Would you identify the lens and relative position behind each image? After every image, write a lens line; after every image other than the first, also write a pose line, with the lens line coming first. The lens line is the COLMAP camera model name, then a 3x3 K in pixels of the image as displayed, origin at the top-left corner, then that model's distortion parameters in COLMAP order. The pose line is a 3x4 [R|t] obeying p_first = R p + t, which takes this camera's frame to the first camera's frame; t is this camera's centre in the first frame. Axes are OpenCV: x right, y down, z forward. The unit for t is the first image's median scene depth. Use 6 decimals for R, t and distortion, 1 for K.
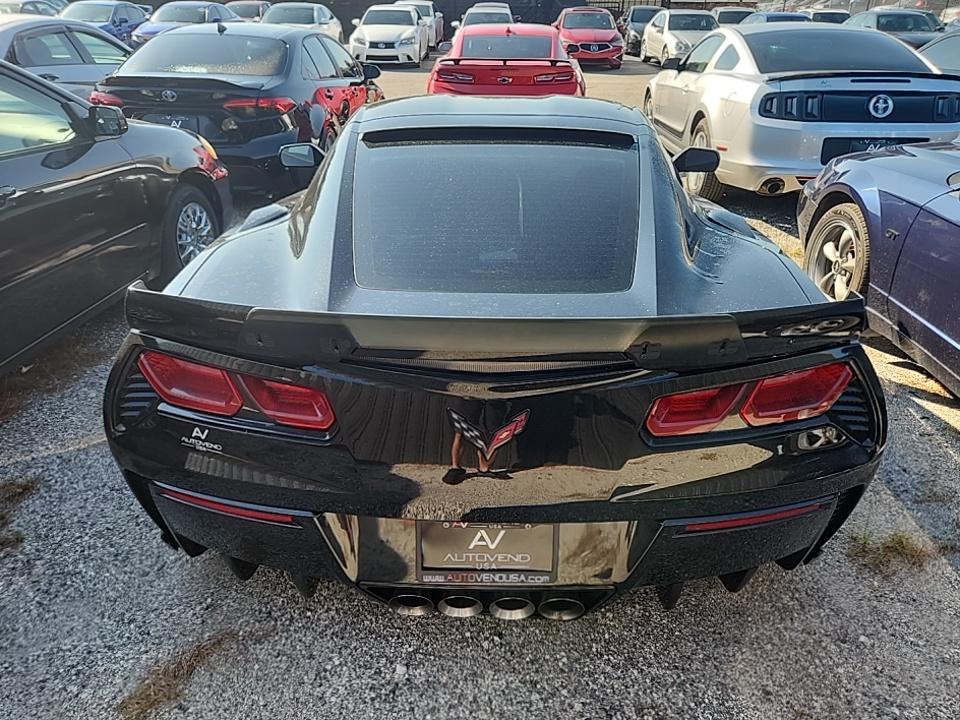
lens RADIAL K [[646.6, 0, 471.0], [0, 646.6, 361.1], [0, 0, 1]] dist [0.031542, -0.020360]
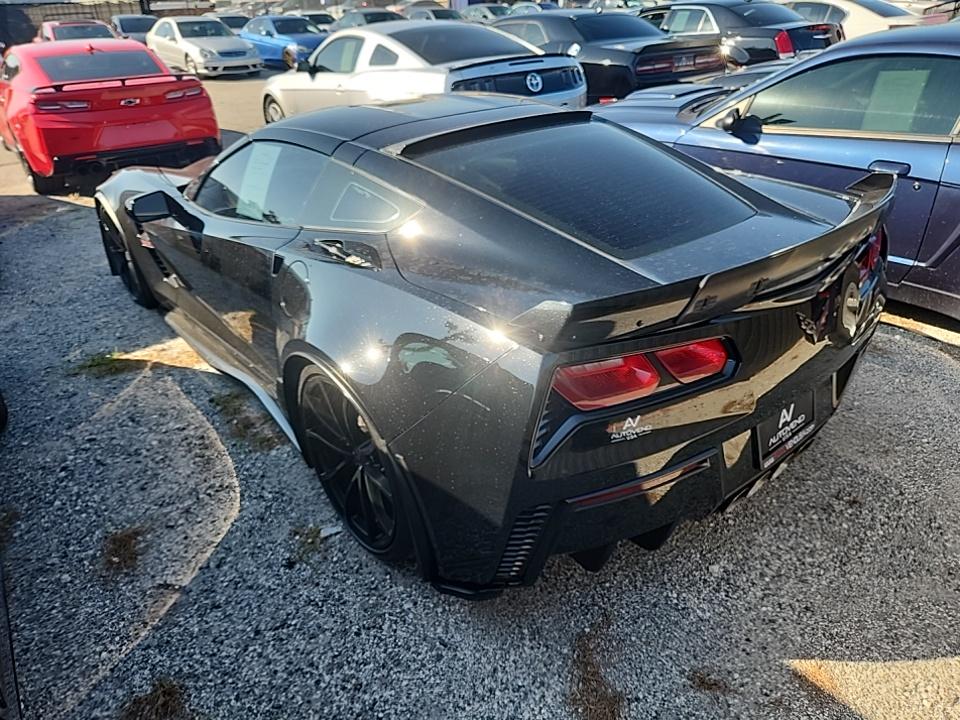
lens RADIAL K [[646.6, 0, 483.9], [0, 646.6, 360.8], [0, 0, 1]] dist [0.031542, -0.020360]
pose [[0.758658, -0.344265, 0.553100, -0.196482], [0.347997, 0.931855, 0.102683, -0.029715], [-0.550760, 0.114576, 0.826762, 0.044159]]
